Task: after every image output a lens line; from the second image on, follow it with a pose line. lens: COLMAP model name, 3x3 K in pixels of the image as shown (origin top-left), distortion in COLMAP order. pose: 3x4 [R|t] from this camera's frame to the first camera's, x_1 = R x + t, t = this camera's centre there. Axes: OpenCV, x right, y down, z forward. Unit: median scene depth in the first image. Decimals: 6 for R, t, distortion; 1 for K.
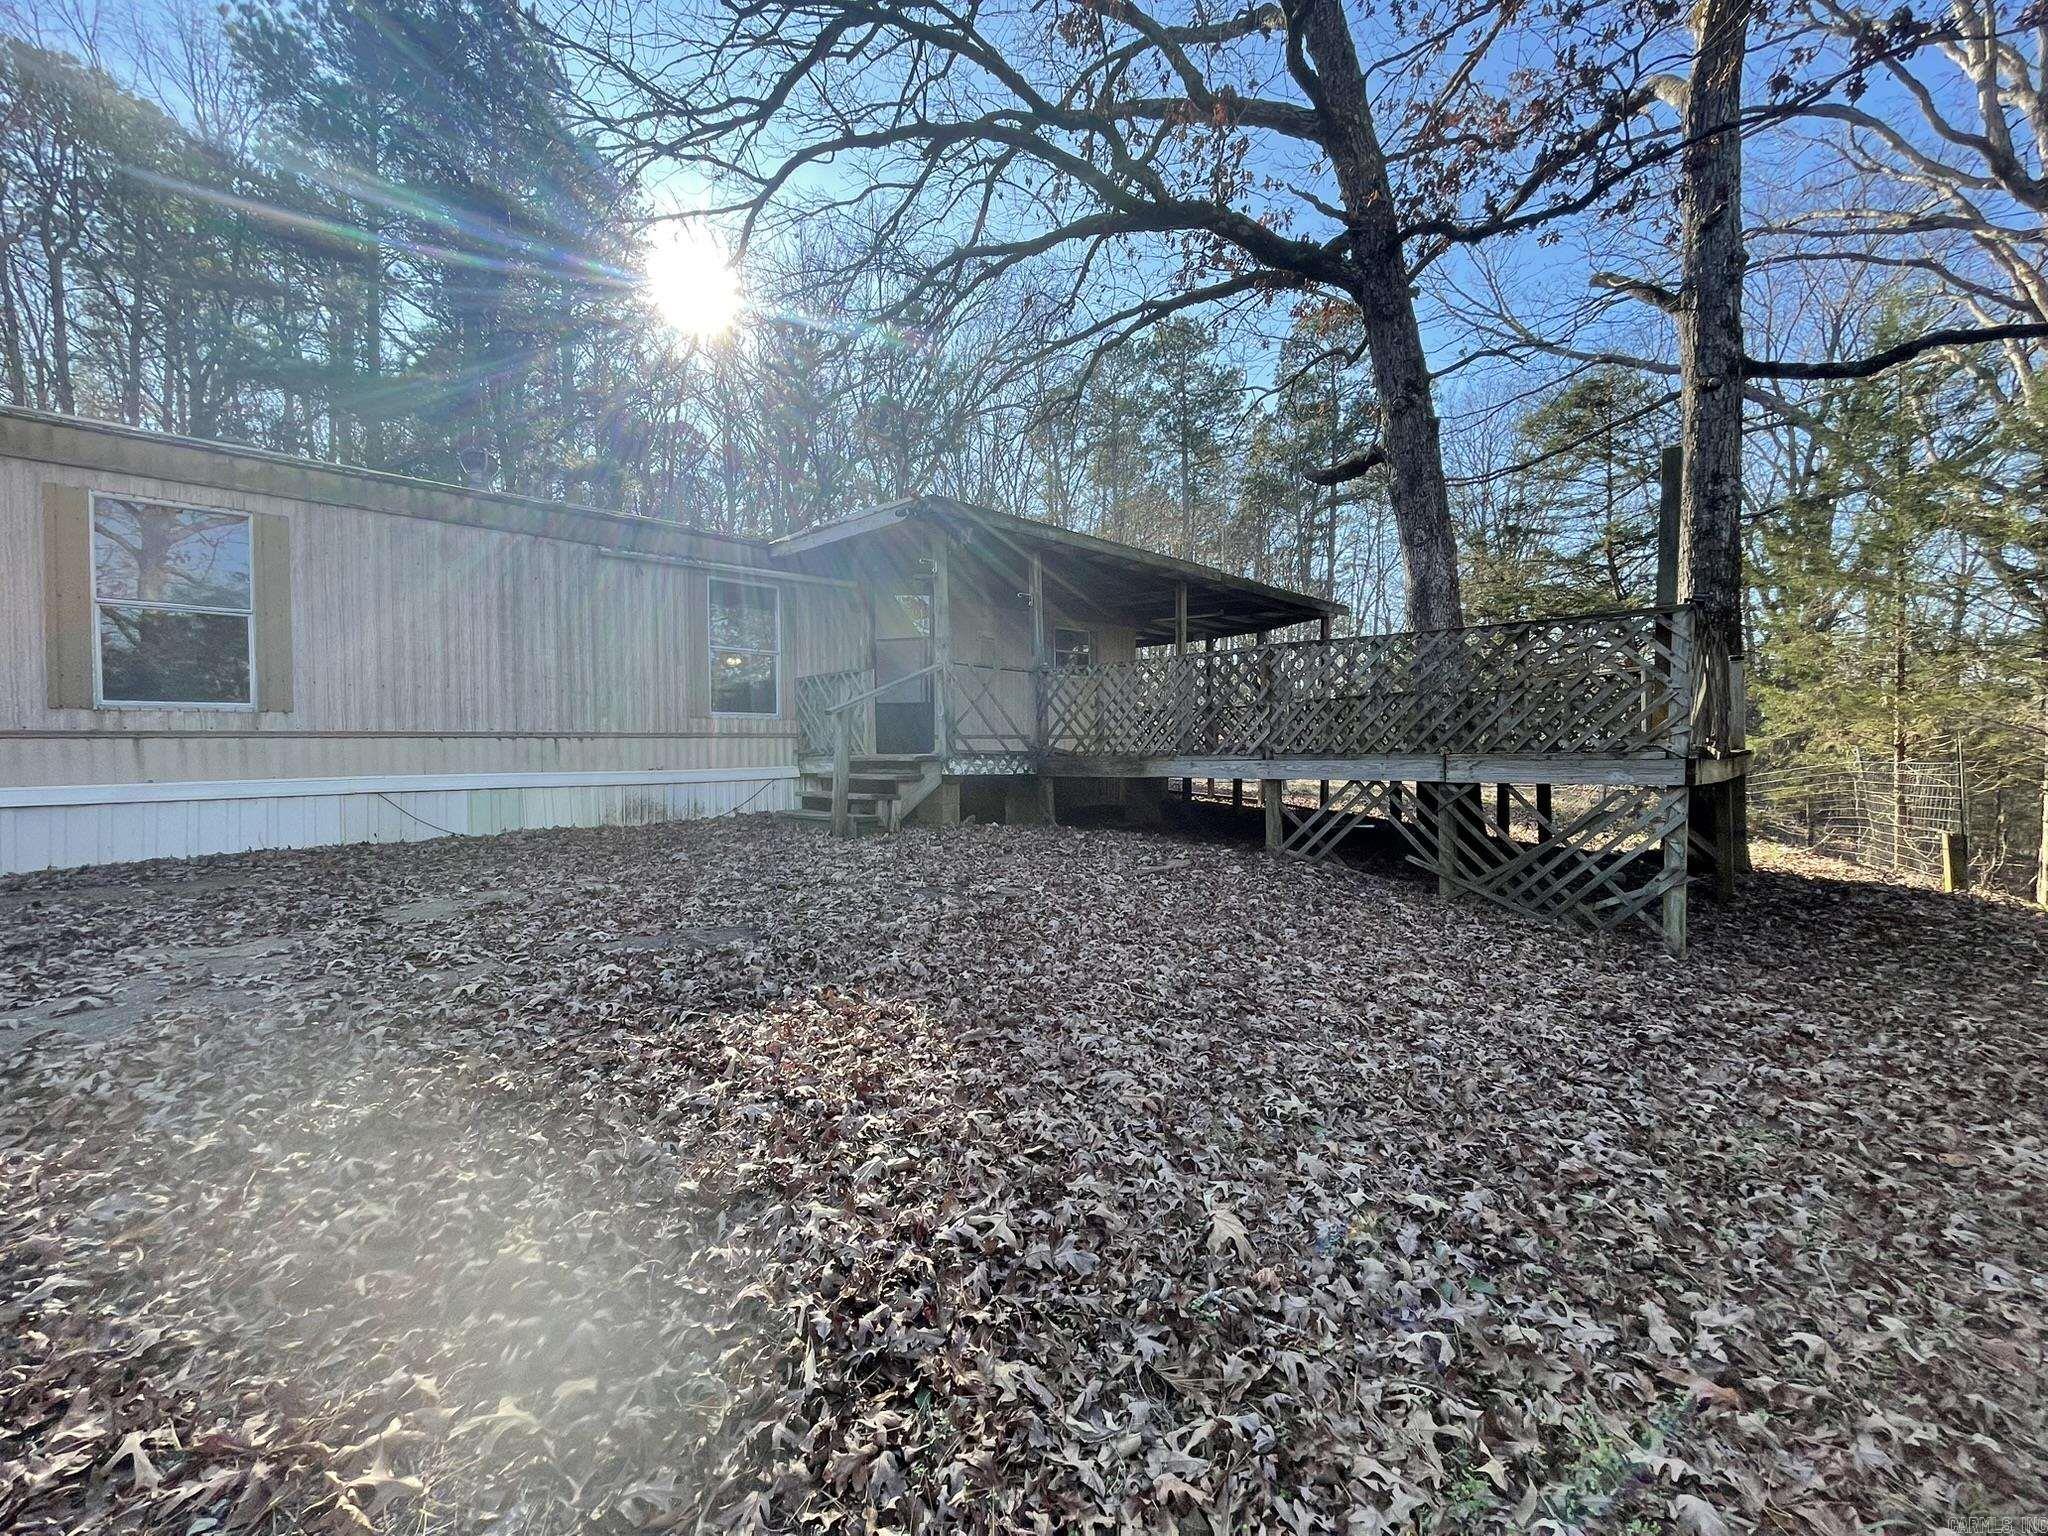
lens RADIAL K [[828.5, 0, 1018.2], [0, 828.5, 764.4], [0, 0, 1]] dist [-0.001397, -0.000585]
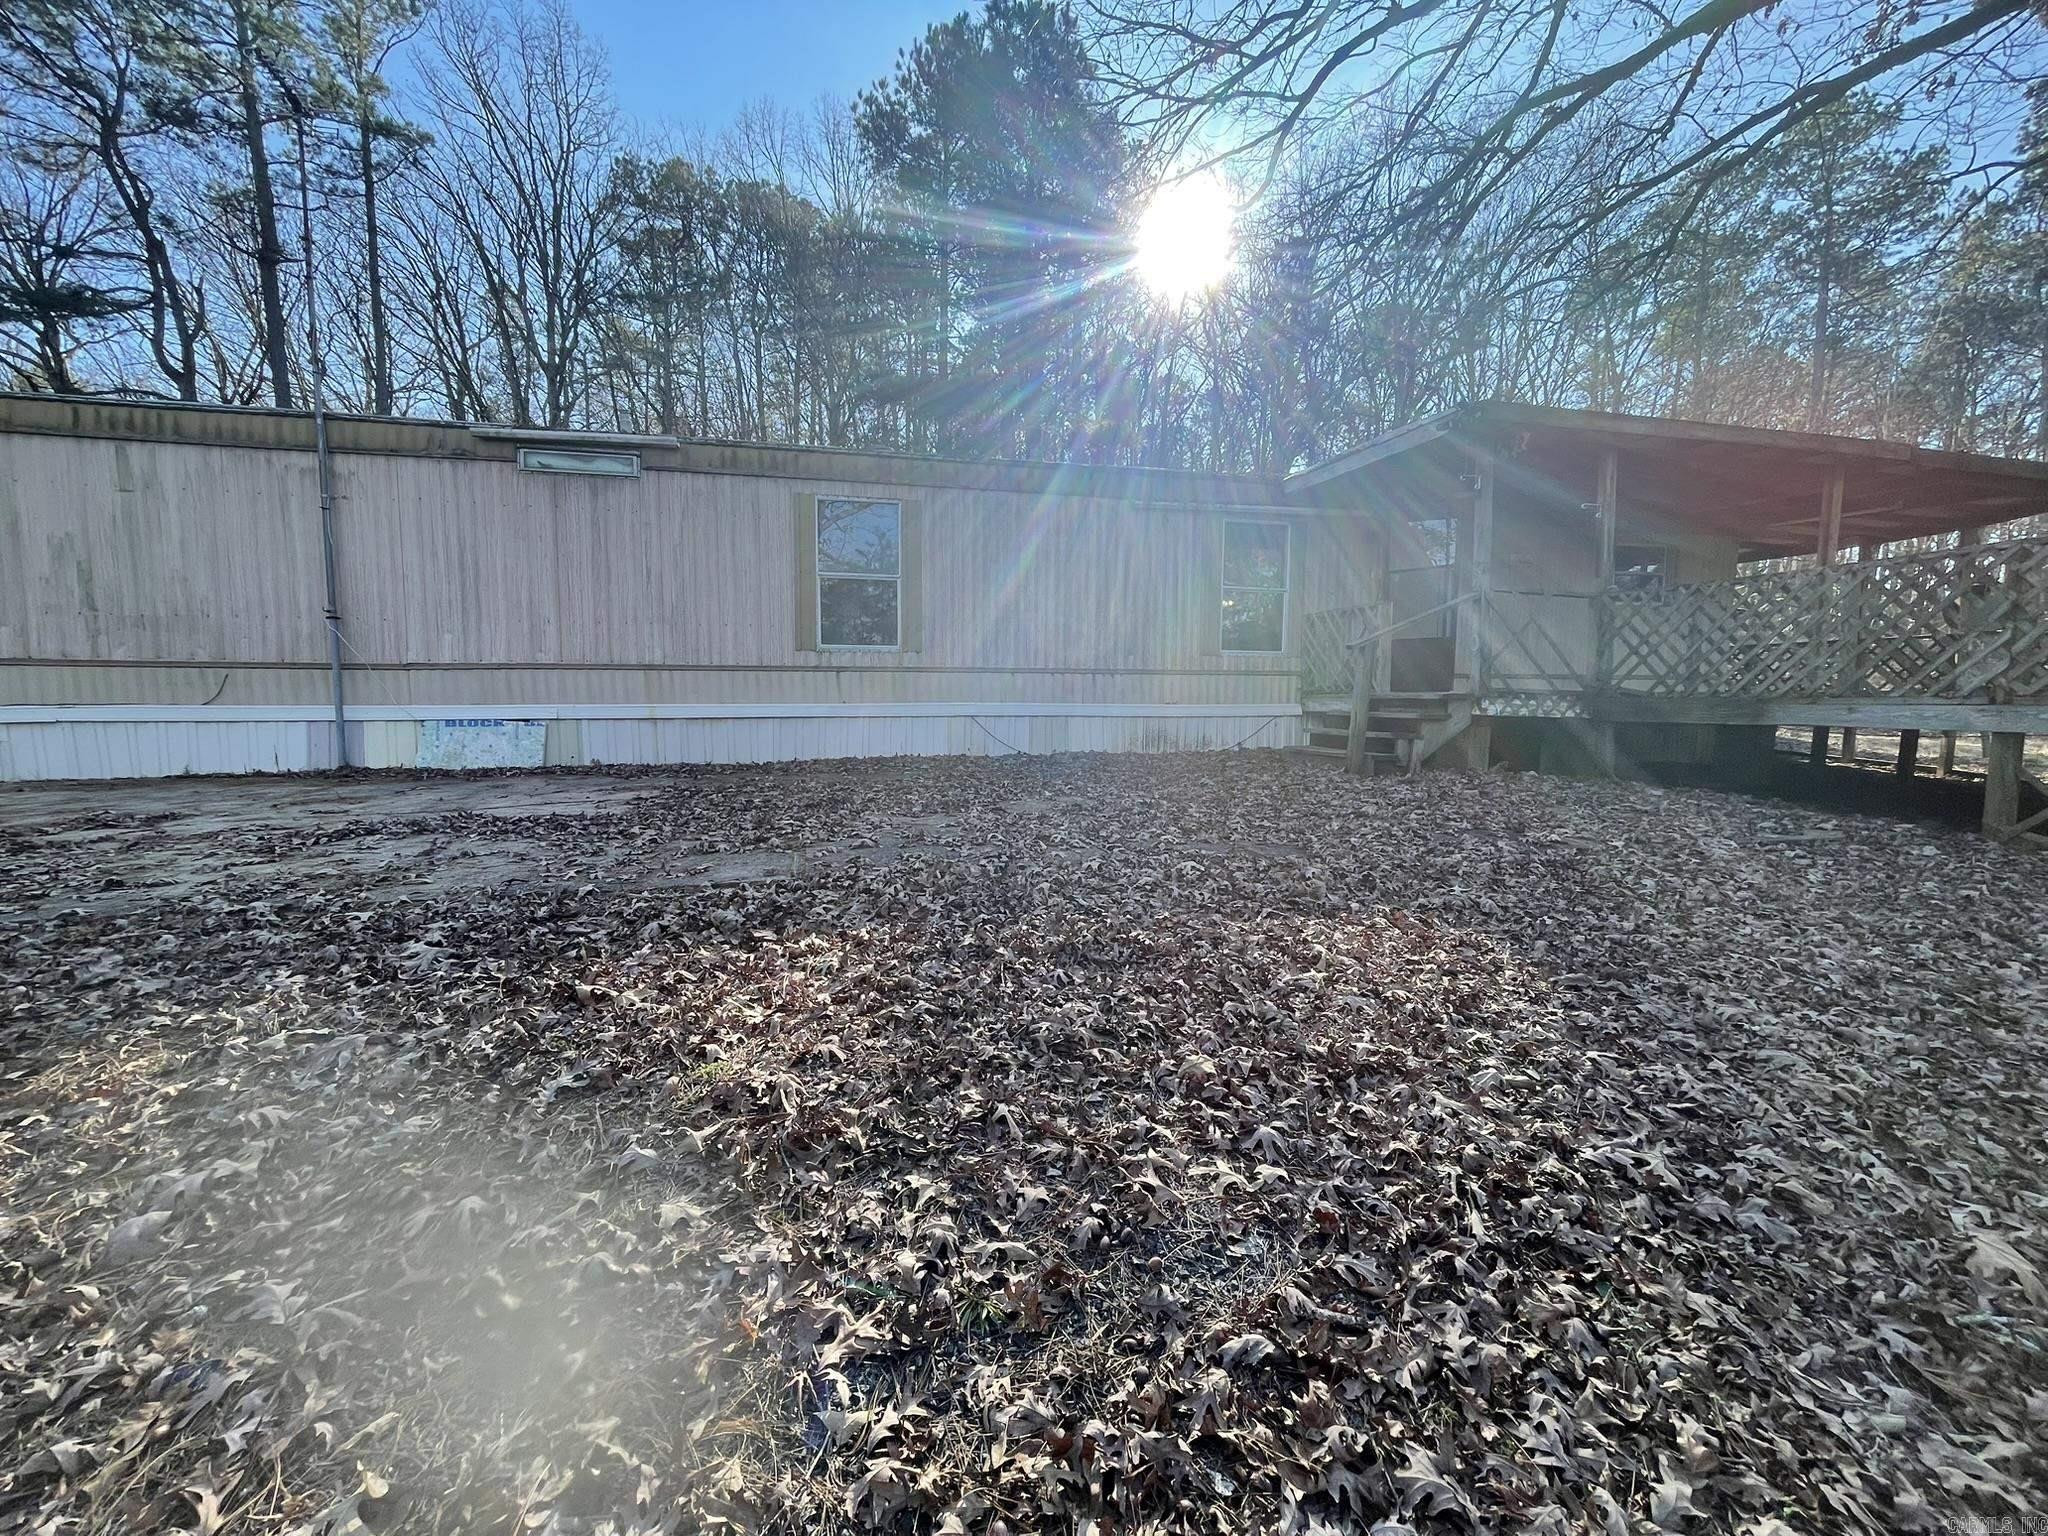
lens RADIAL K [[827.6, 0, 1019.6], [0, 827.6, 765.3], [0, 0, 1]] dist [-0.000263, -0.000829]
pose [[0.855996, 0.057477, -0.513778, -0.132546], [-0.022757, 0.997026, 0.073624, 0.034331], [0.516482, -0.051329, 0.854758, -0.113209]]
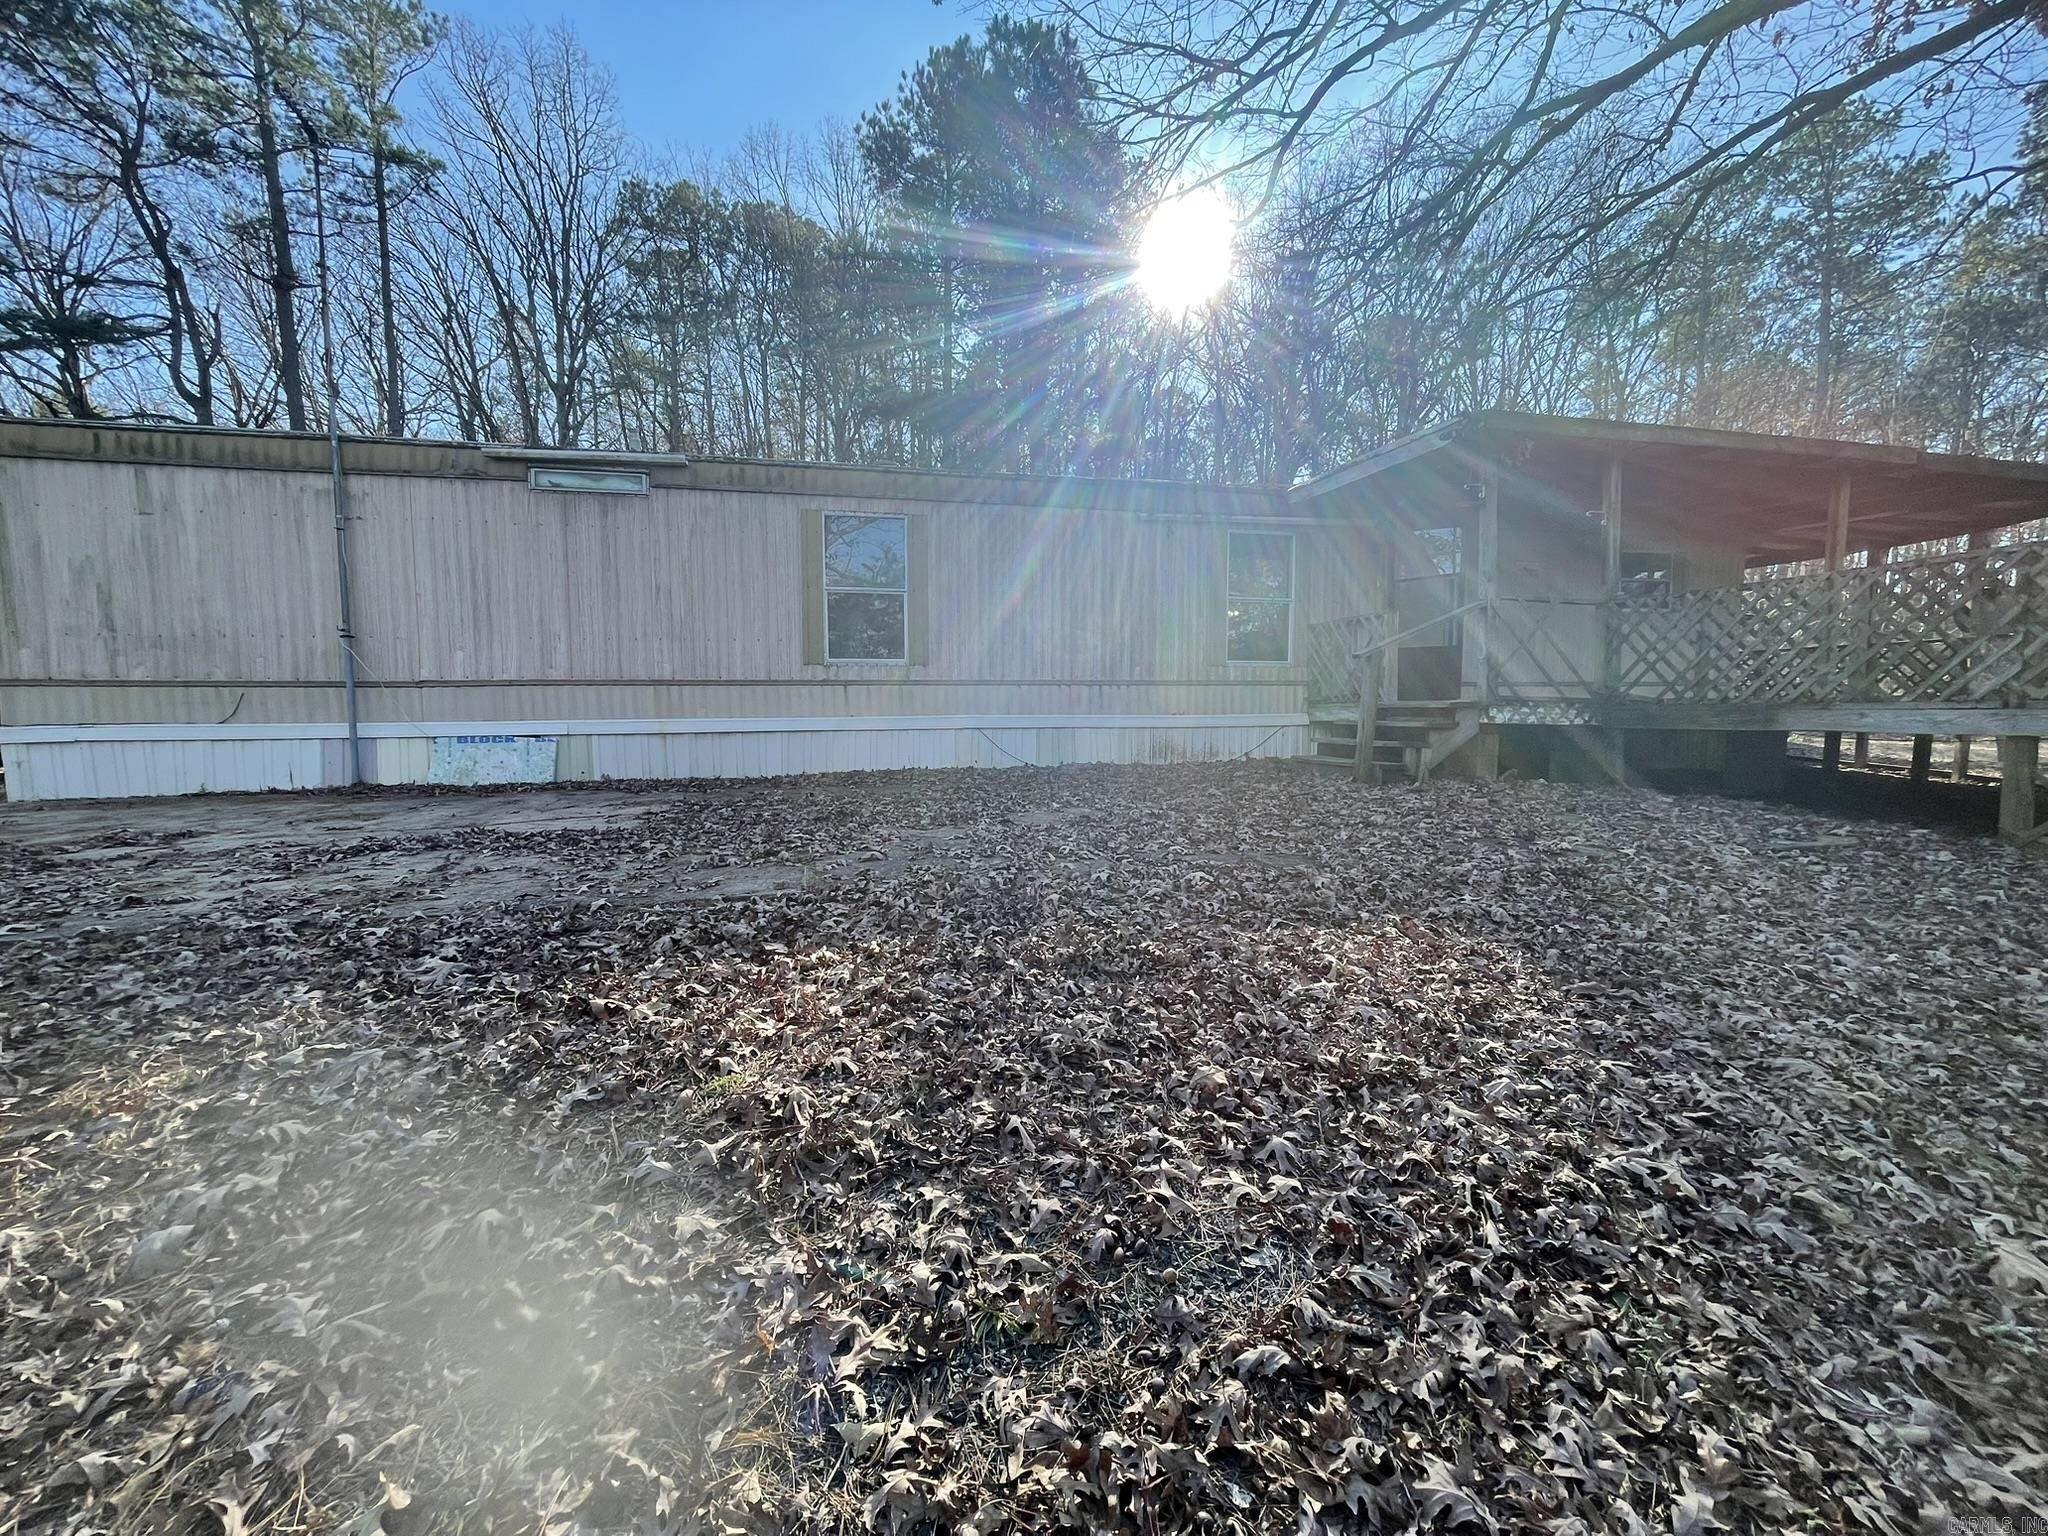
lens RADIAL K [[828.5, 0, 1018.2], [0, 828.5, 764.4], [0, 0, 1]] dist [-0.001397, -0.000585]
pose [[0.851590, 0.042931, -0.522447, -0.131685], [-0.014343, 0.998176, 0.058644, 0.033551], [0.524011, -0.042447, 0.850653, -0.119830]]
